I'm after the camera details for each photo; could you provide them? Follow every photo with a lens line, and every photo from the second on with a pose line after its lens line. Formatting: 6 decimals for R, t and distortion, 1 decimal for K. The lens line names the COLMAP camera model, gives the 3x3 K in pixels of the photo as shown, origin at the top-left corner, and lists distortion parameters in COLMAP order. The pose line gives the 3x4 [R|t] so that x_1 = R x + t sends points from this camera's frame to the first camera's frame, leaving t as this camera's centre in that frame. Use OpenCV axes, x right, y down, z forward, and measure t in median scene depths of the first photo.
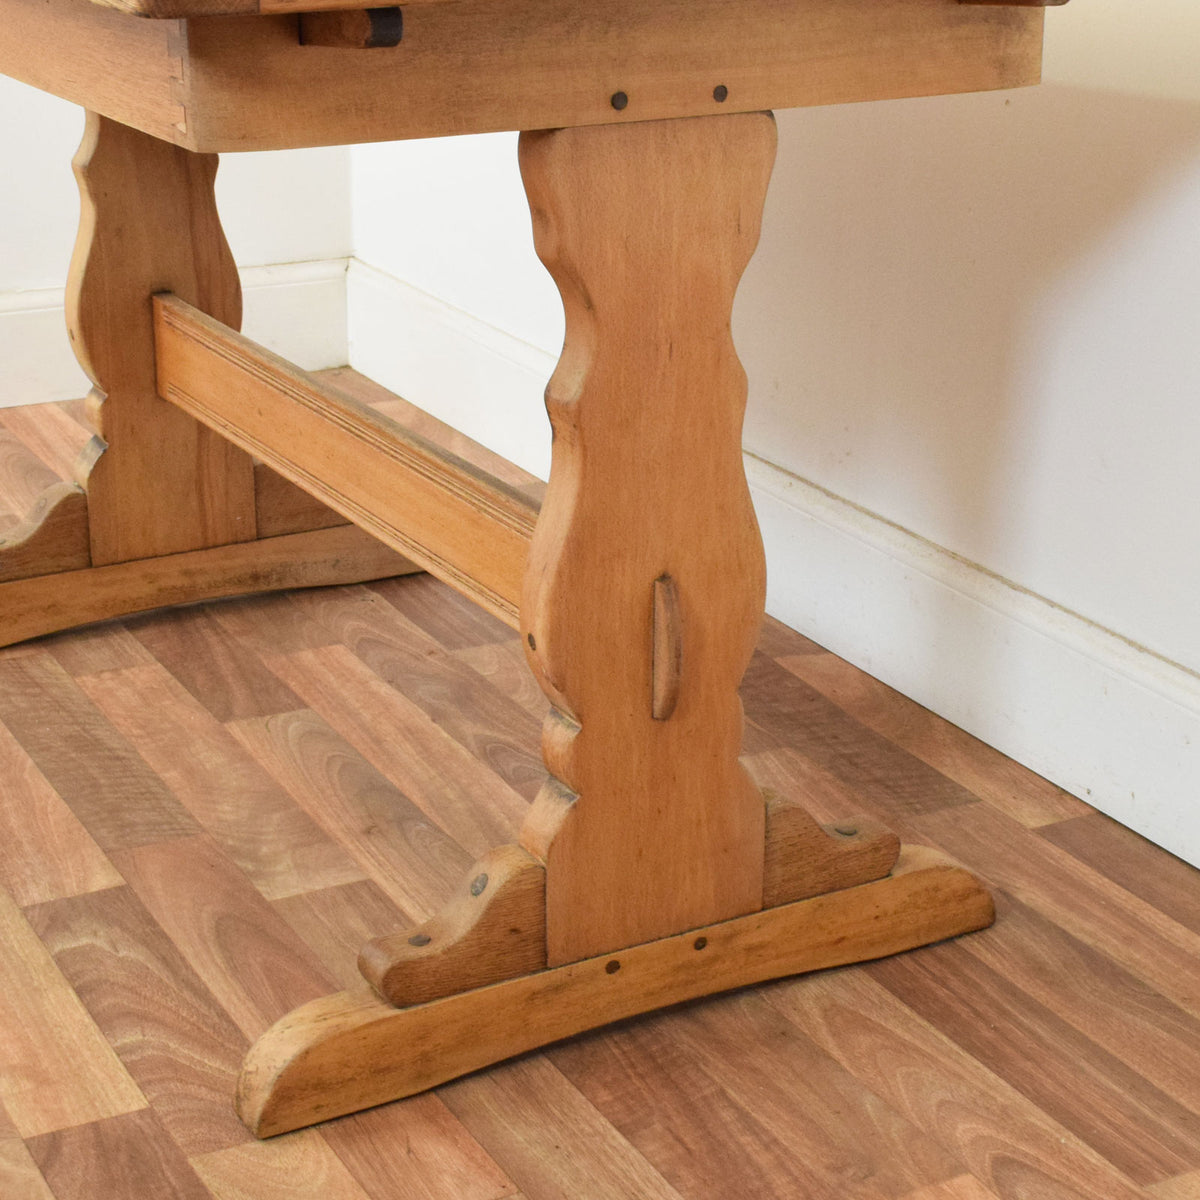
lens RADIAL K [[2415.5, 0, 600.0], [0, 2415.5, 600.0], [0, 0, 1]] dist [-0.018413, 0.005390]
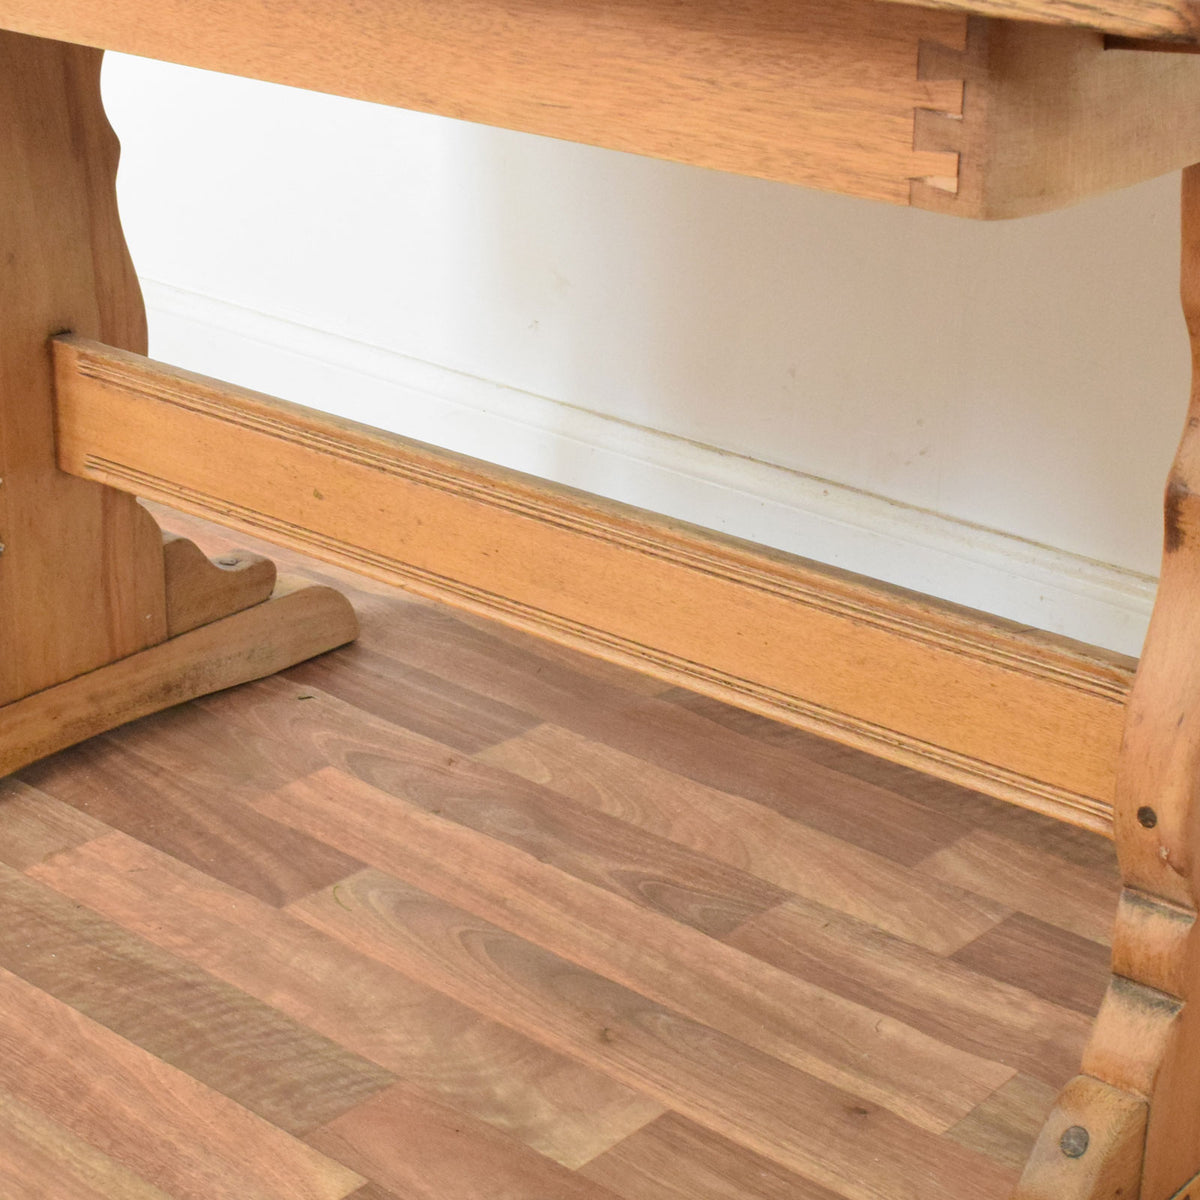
lens RADIAL K [[2581.2, 0, 600.0], [0, 2581.2, 600.0], [0, 0, 1]] dist [-0.041937, 0.189144]
pose [[0.941874, -0.123903, 0.312284, -0.303532], [0.110002, 0.992007, 0.061816, -0.083068], [-0.317447, -0.023871, 0.947975, 0.214430]]
